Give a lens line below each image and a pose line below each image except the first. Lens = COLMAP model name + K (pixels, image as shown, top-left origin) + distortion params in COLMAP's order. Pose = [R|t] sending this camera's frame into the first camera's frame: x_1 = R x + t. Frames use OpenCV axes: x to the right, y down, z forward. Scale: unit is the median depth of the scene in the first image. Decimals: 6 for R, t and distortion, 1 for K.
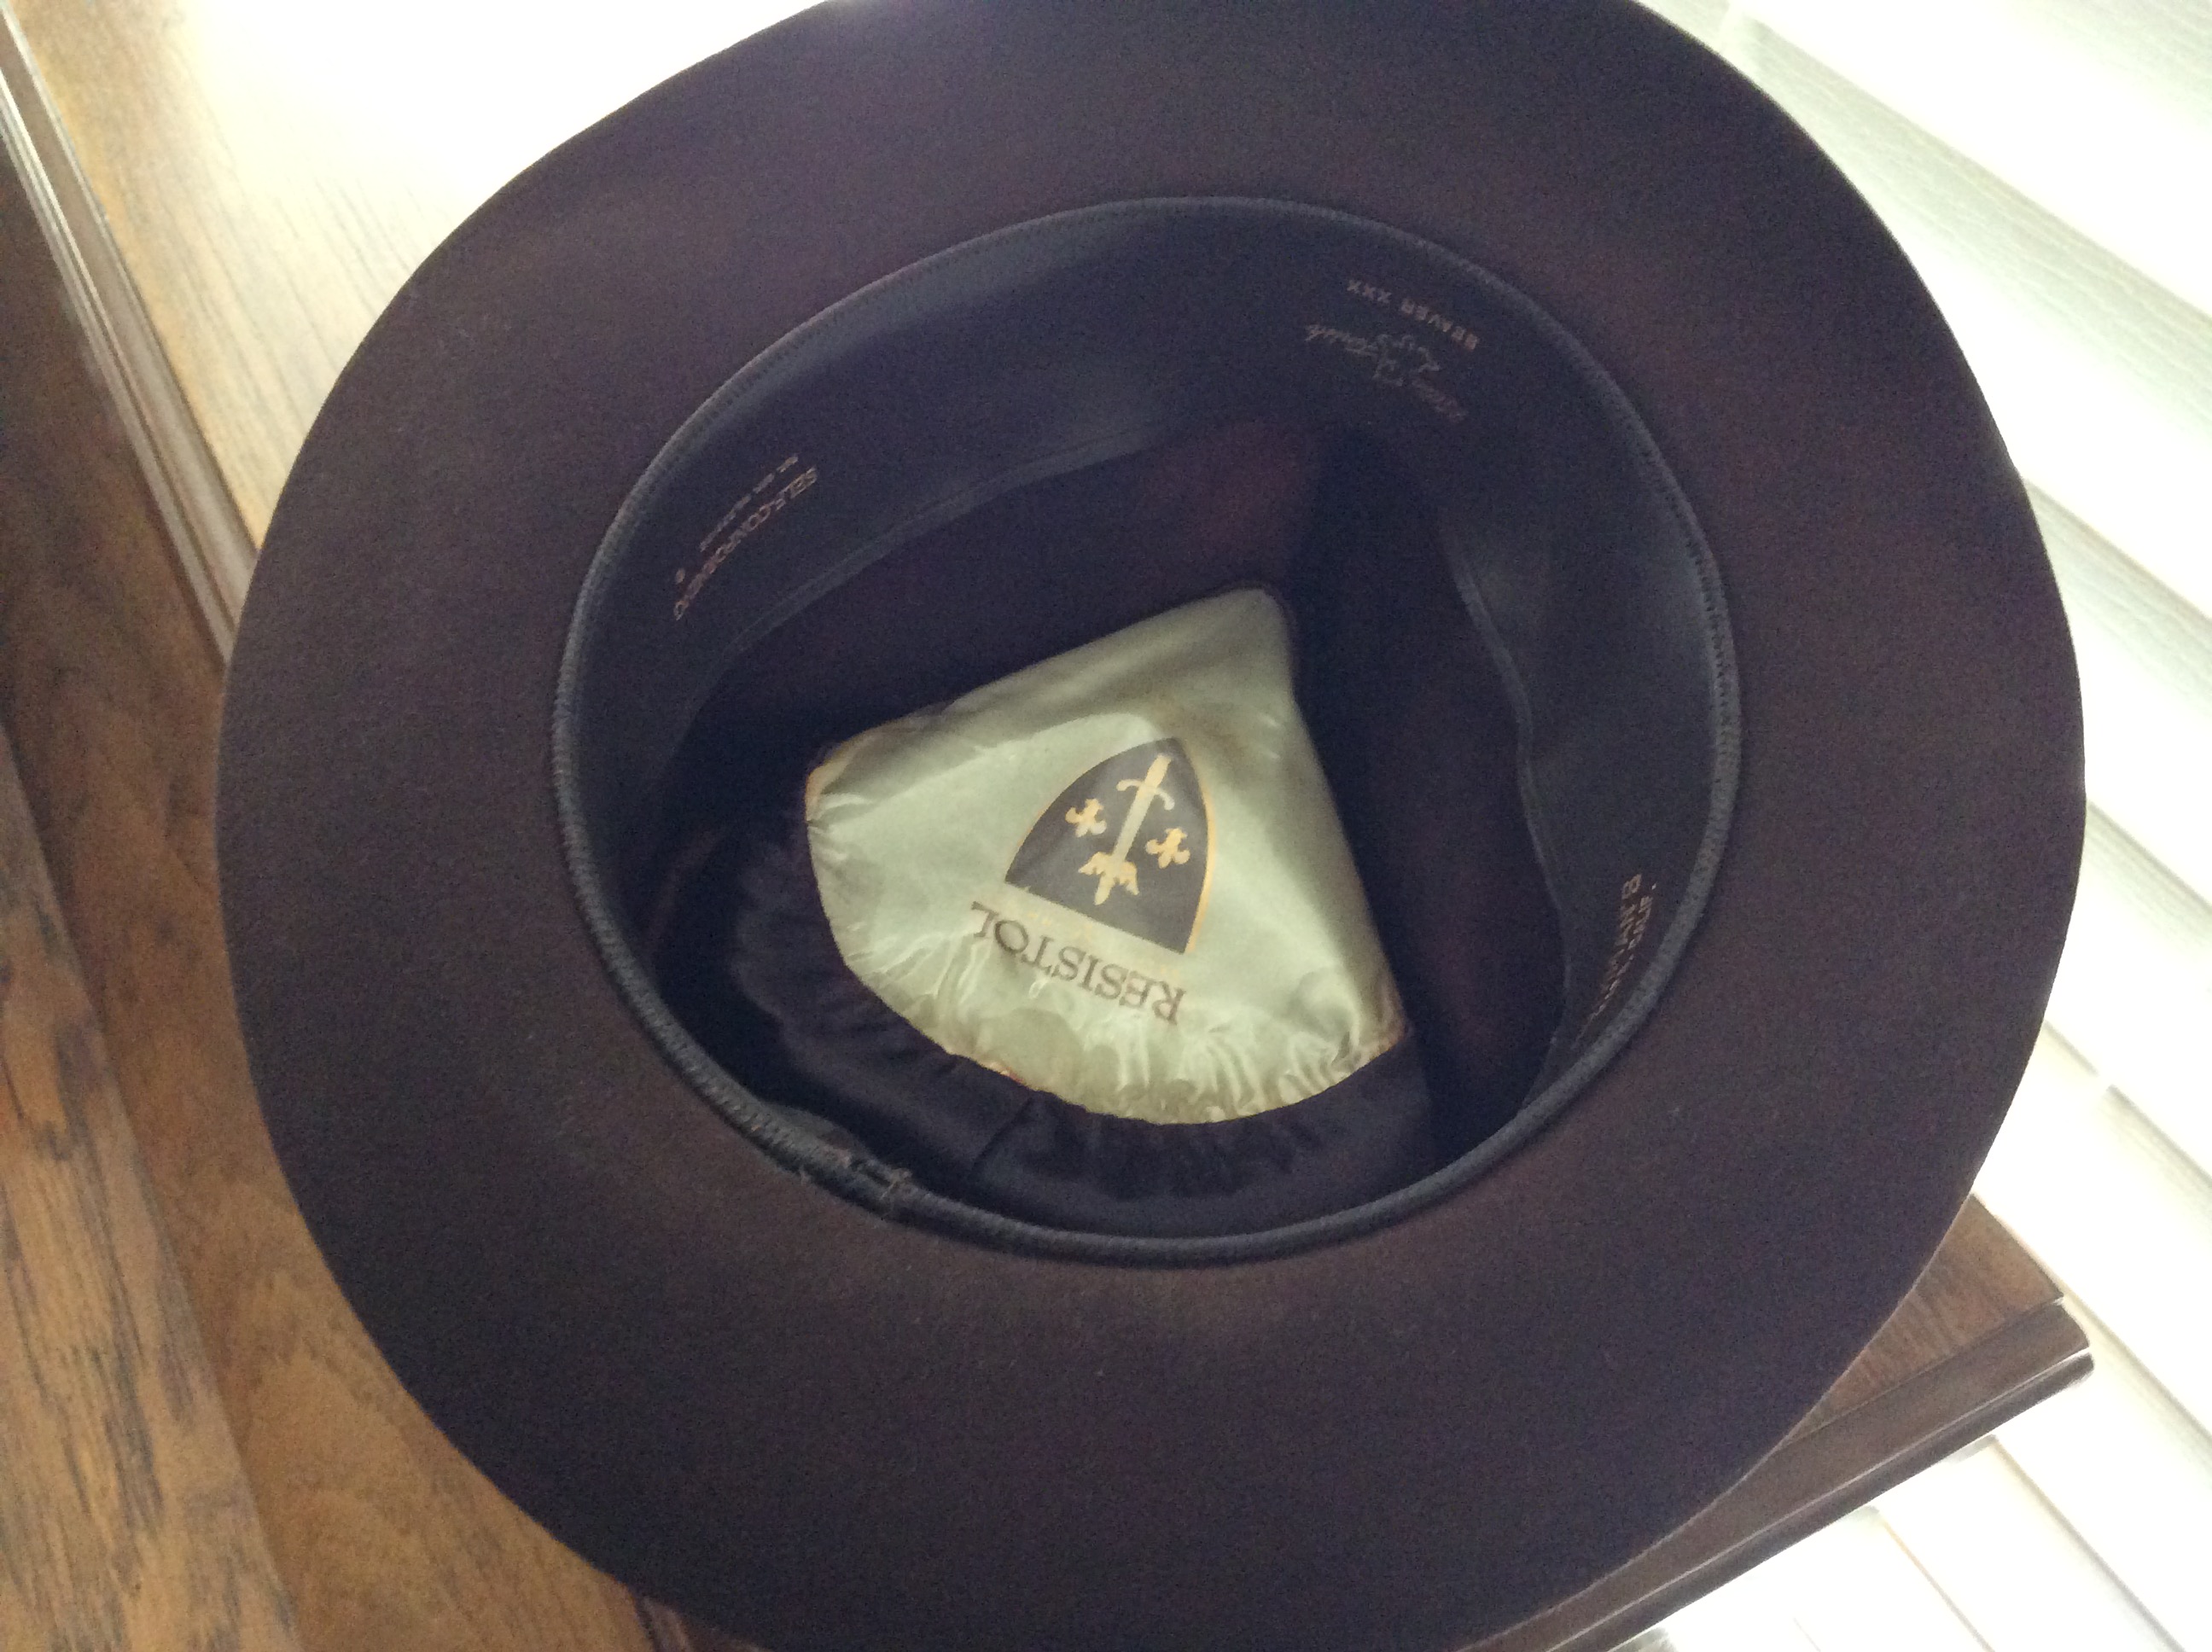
lens RADIAL K [[2047.9, 0, 1106.0], [0, 2047.9, 826.0], [0, 0, 1]] dist [0.083863, -0.146131]
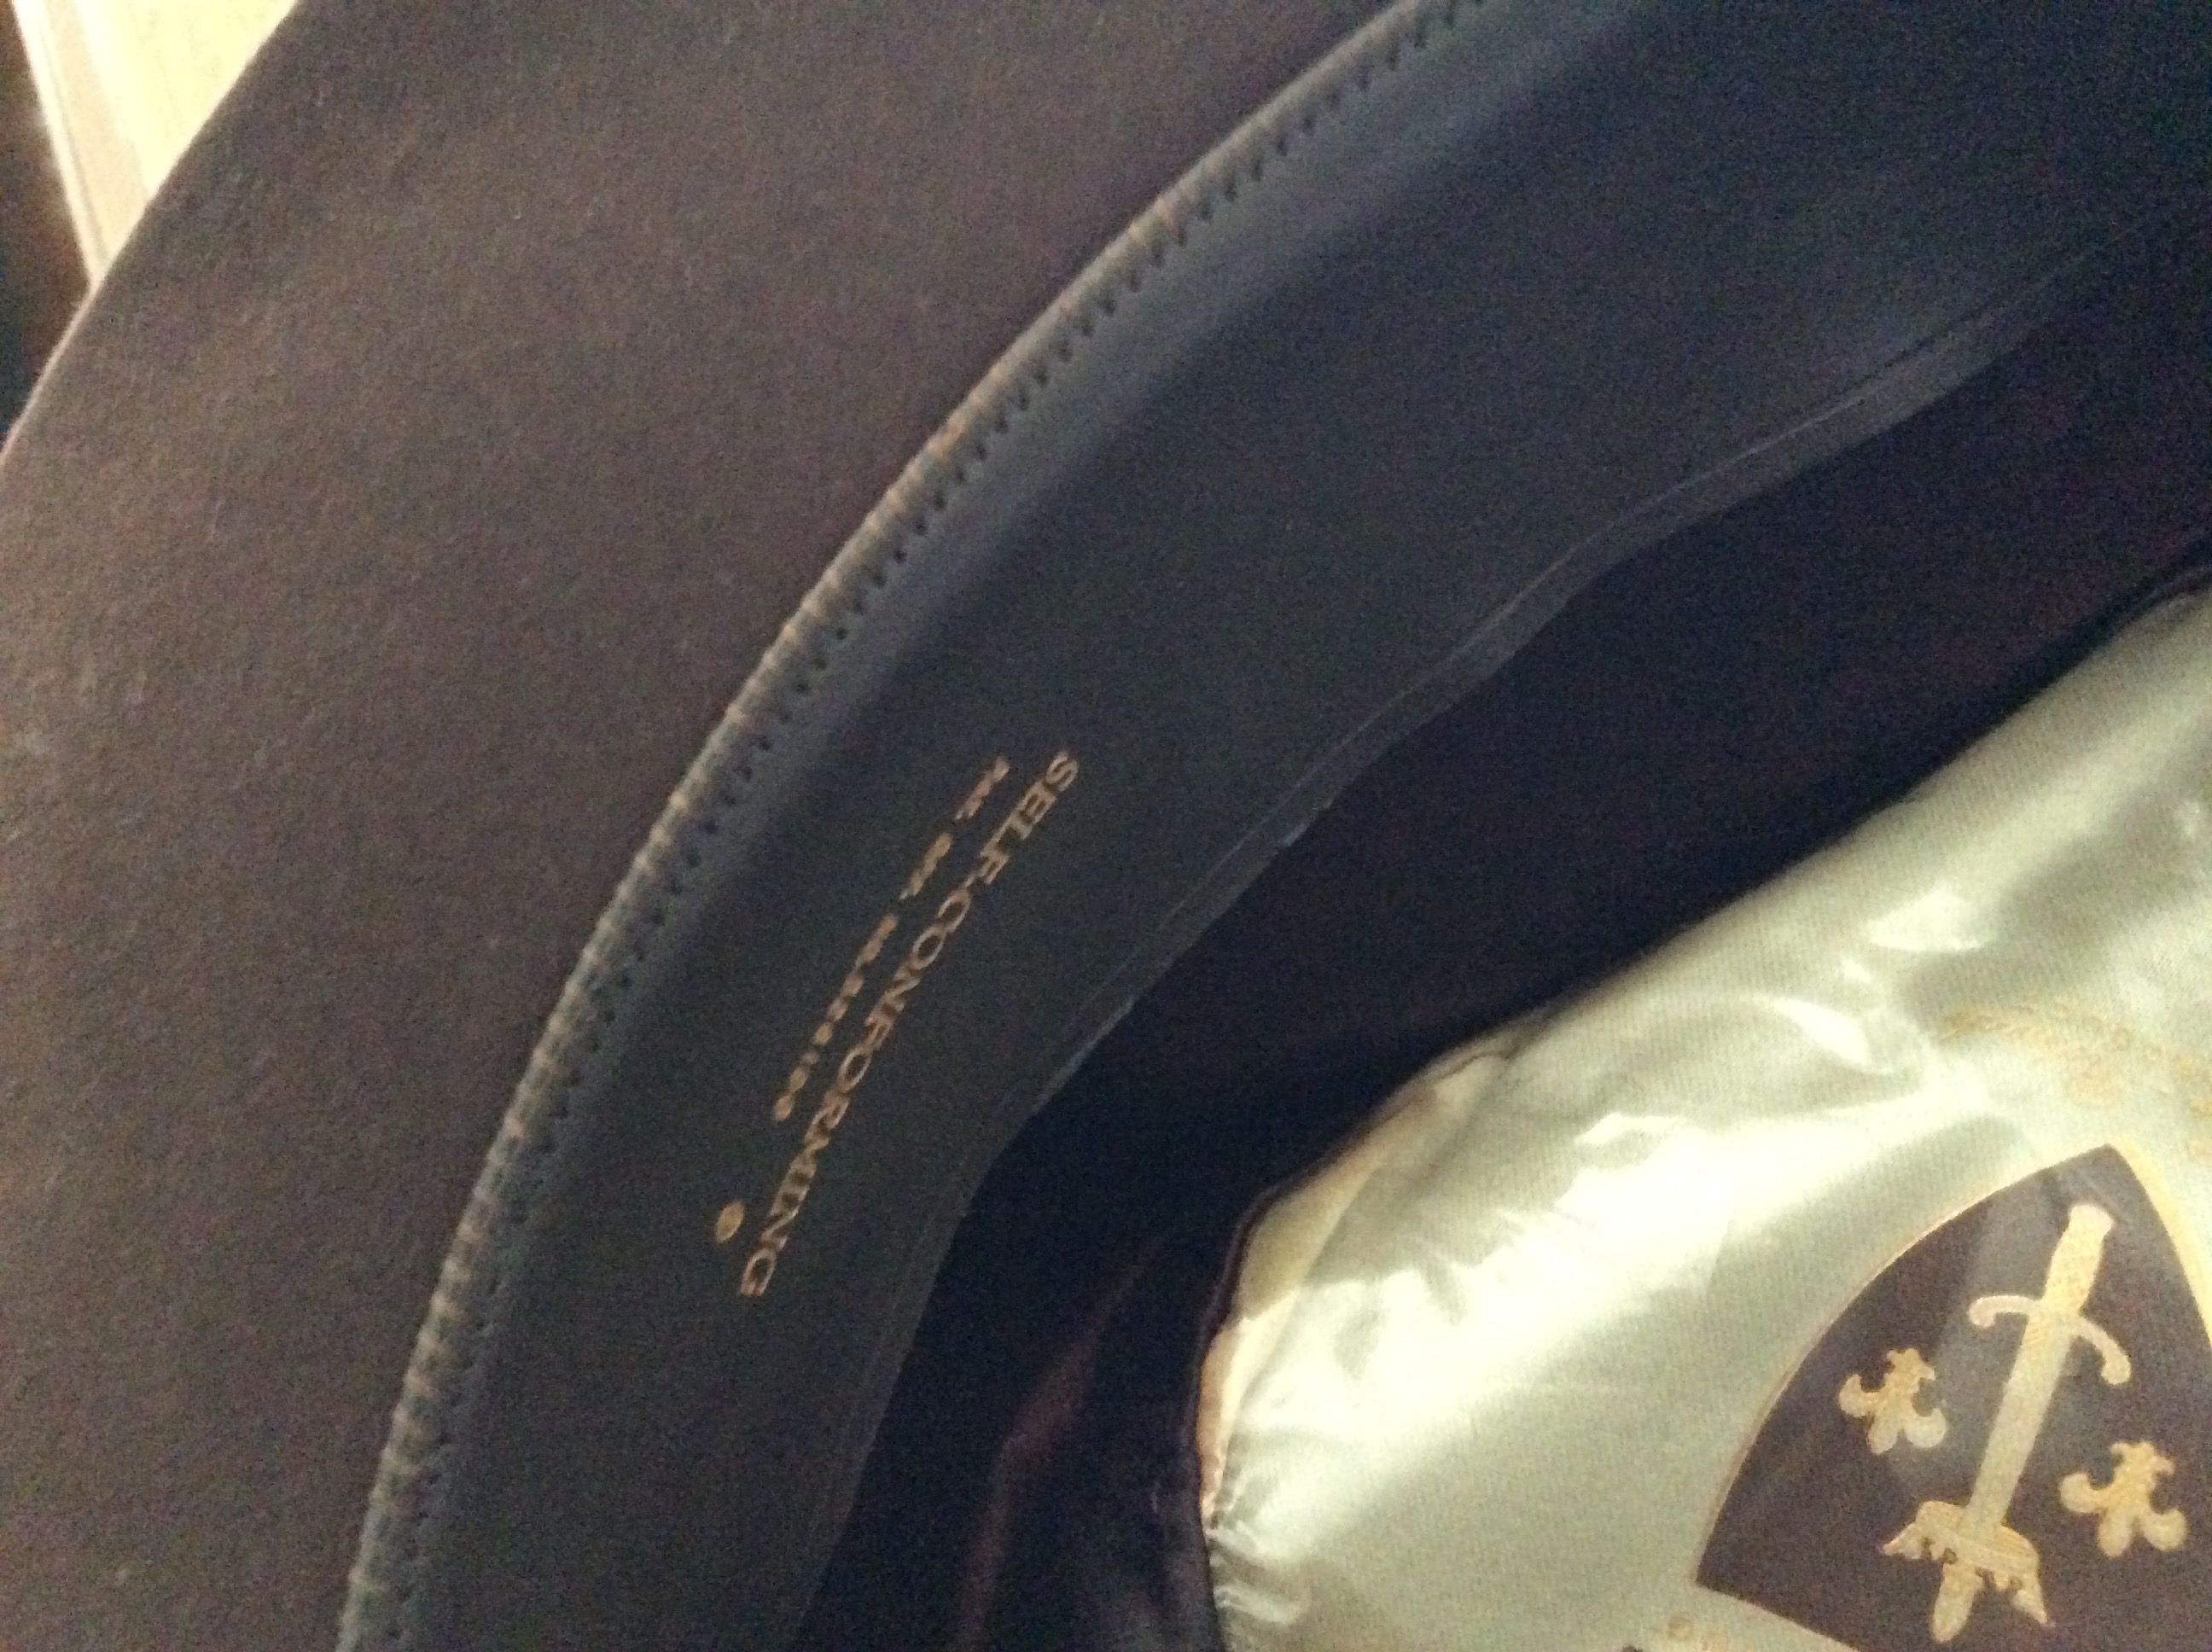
lens RADIAL K [[2047.9, 0, 1106.0], [0, 2047.9, 826.0], [0, 0, 1]] dist [0.083863, -0.146131]
pose [[0.920246, -0.068354, -0.385325, 0.012976], [0.187479, 0.941287, 0.280768, -0.257919], [0.343509, -0.330616, 0.879030, 0.631328]]
